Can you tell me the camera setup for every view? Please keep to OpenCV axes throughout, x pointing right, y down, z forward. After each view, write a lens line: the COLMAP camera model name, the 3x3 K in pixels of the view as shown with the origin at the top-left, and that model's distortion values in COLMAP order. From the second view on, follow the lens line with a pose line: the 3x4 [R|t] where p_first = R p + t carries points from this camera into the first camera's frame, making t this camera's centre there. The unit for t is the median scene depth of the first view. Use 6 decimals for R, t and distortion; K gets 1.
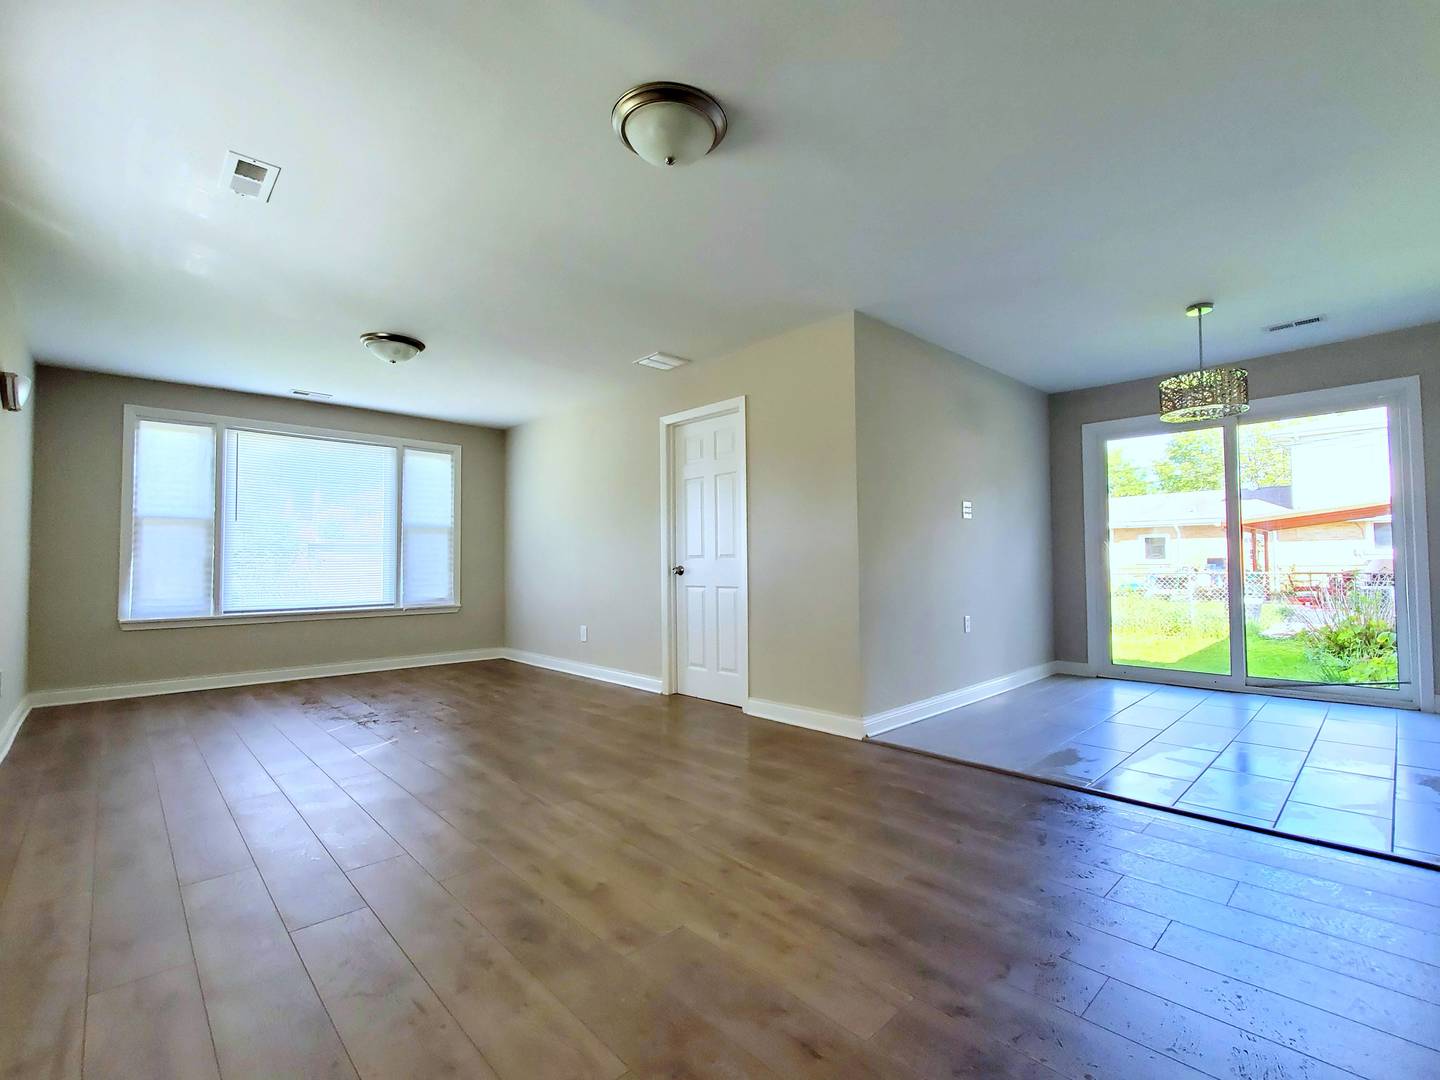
lens RADIAL K [[641.5, 0, 720.0], [0, 641.5, 540.0], [0, 0, 1]] dist [0.001477, 0.000067]
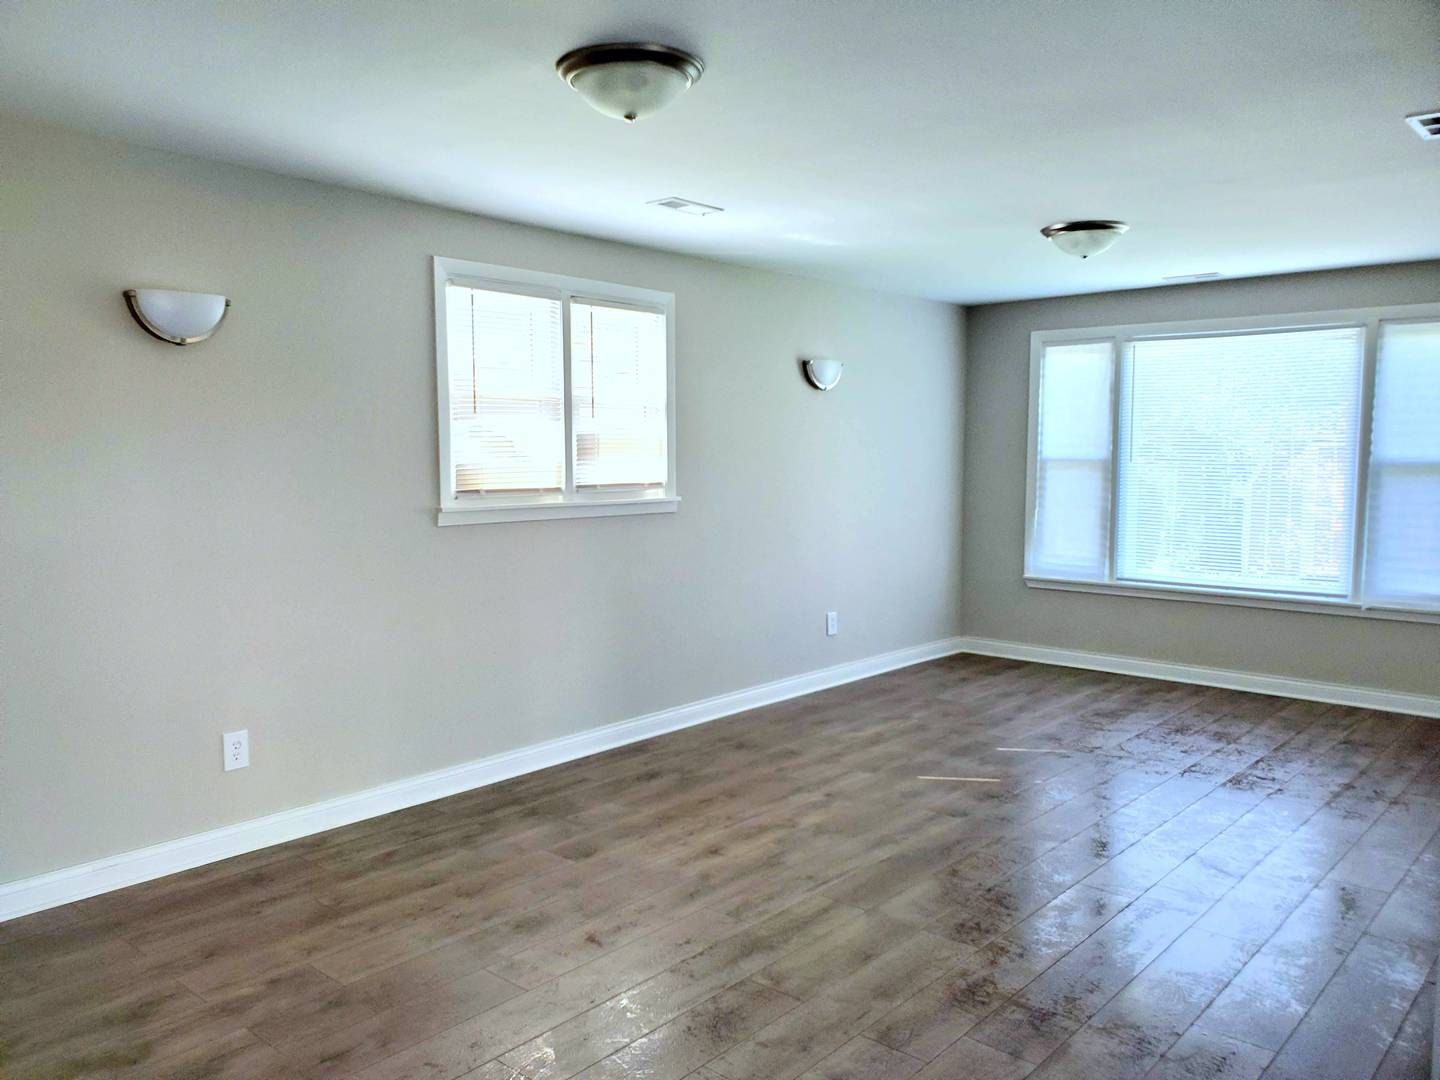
lens RADIAL K [[1127.0, 0, 720.0], [0, 1127.0, 540.0], [0, 0, 1]] dist [0.067425, -0.067898]
pose [[0.105656, 0.090685, -0.990259, 0.589745], [0.033055, 0.994962, 0.094643, -0.089119], [0.993853, -0.042732, 0.102126, 0.406870]]
